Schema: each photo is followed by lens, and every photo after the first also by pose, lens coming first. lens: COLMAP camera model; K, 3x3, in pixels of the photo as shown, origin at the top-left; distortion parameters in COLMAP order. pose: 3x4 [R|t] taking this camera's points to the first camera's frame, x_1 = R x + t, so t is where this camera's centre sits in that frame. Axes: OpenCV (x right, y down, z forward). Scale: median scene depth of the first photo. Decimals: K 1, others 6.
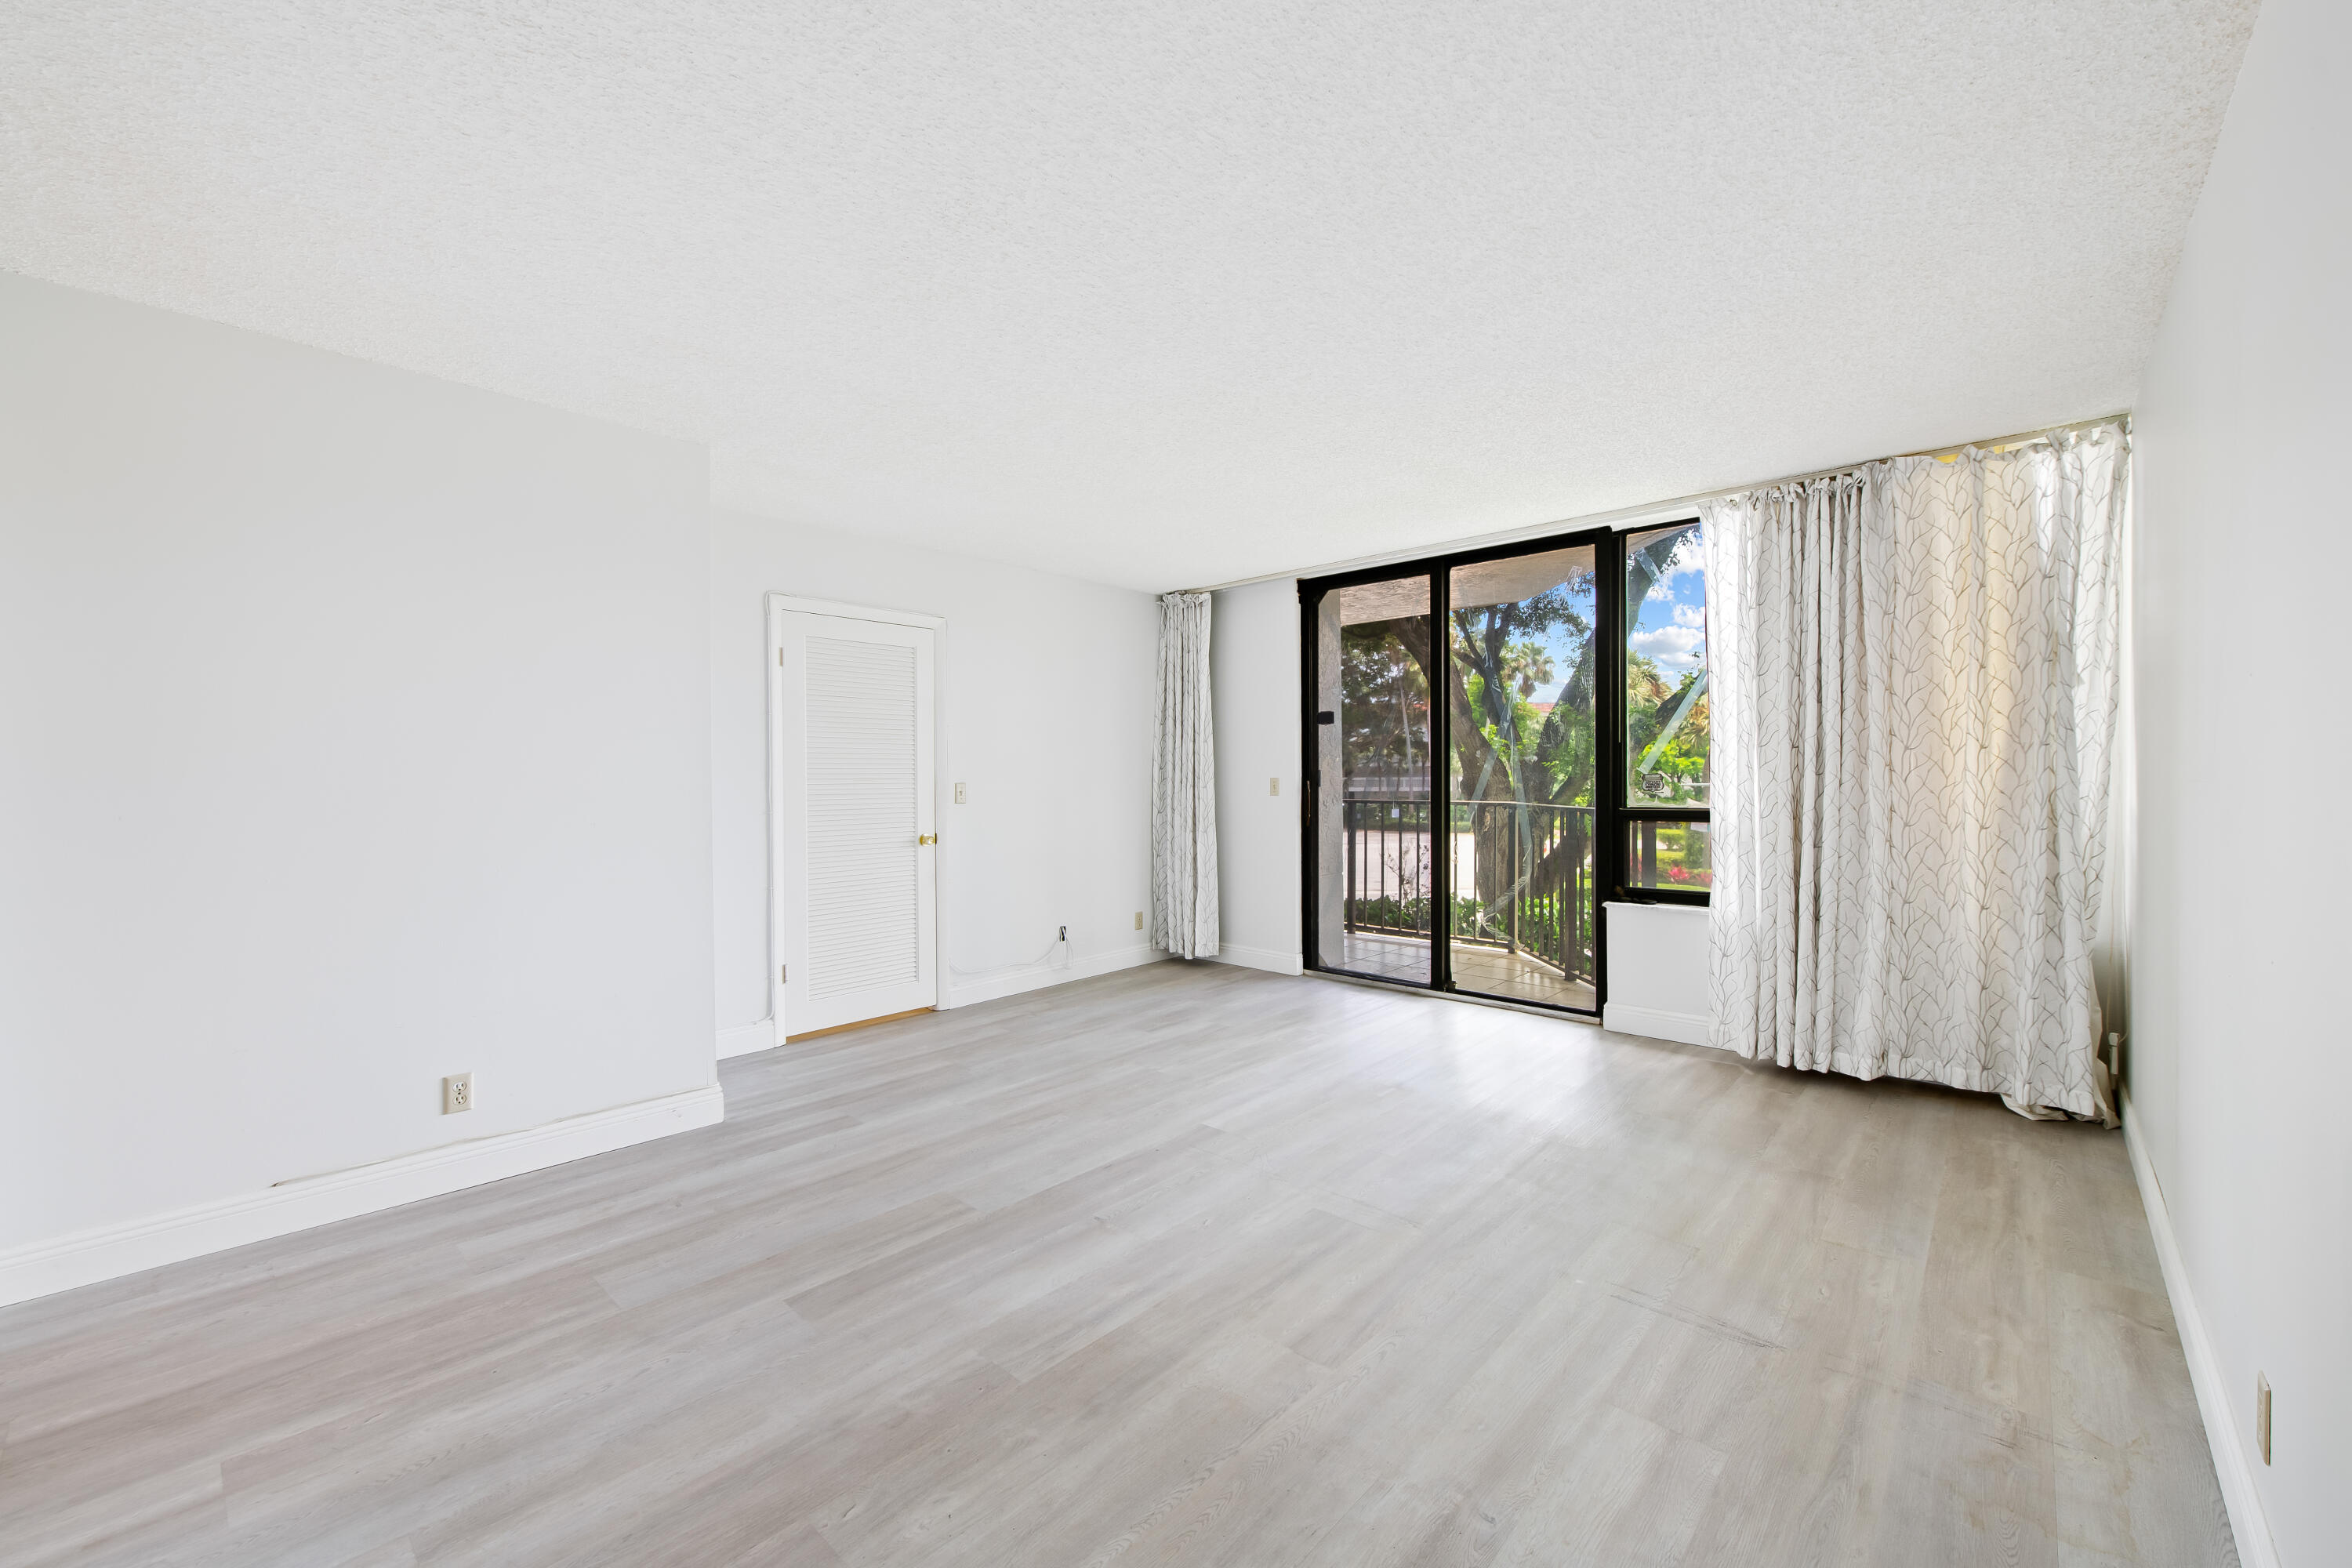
lens RADIAL K [[928.7, 0, 1176.0], [0, 928.7, 789.4], [0, 0, 1]] dist [-0.001003, -0.001932]
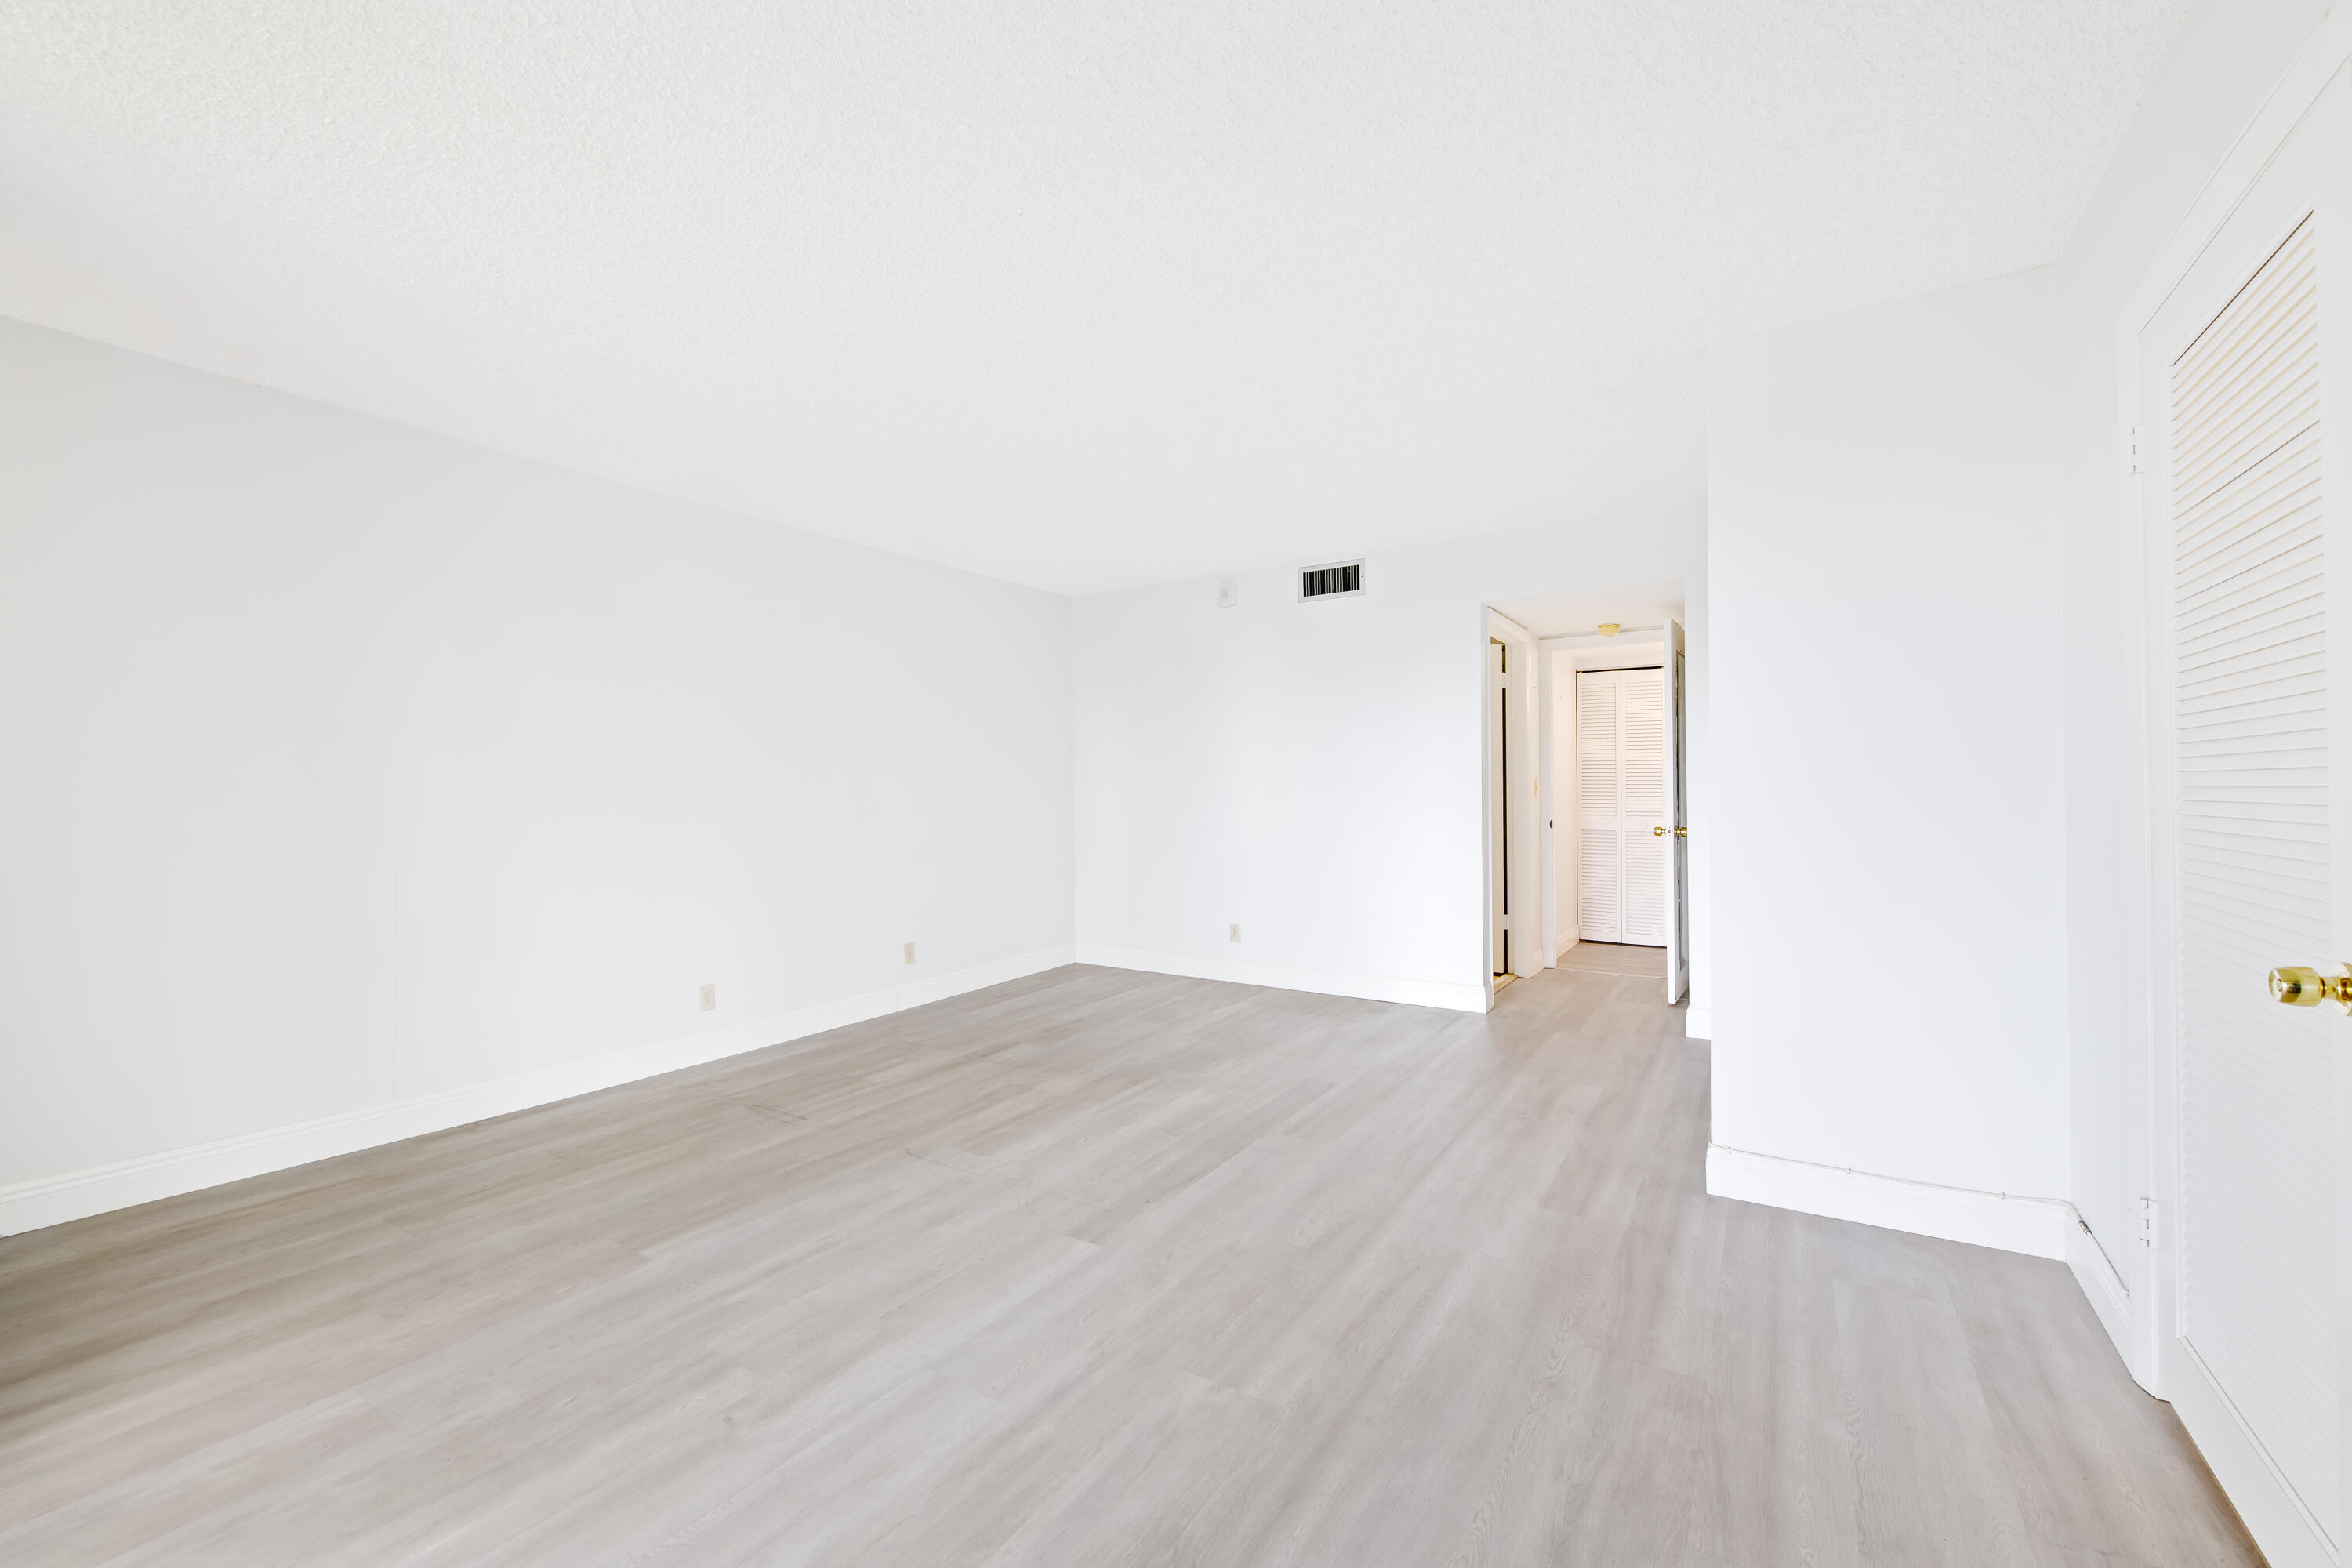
lens RADIAL K [[928.7, 0, 1175.0], [0, 928.7, 784.7], [0, 0, 1]] dist [-0.001003, -0.001932]
pose [[-0.986398, 0.011250, -0.163990, 0.079562], [0.009537, 0.999891, 0.011227, -0.001764], [0.164099, 0.009510, -0.986398, 1.621292]]
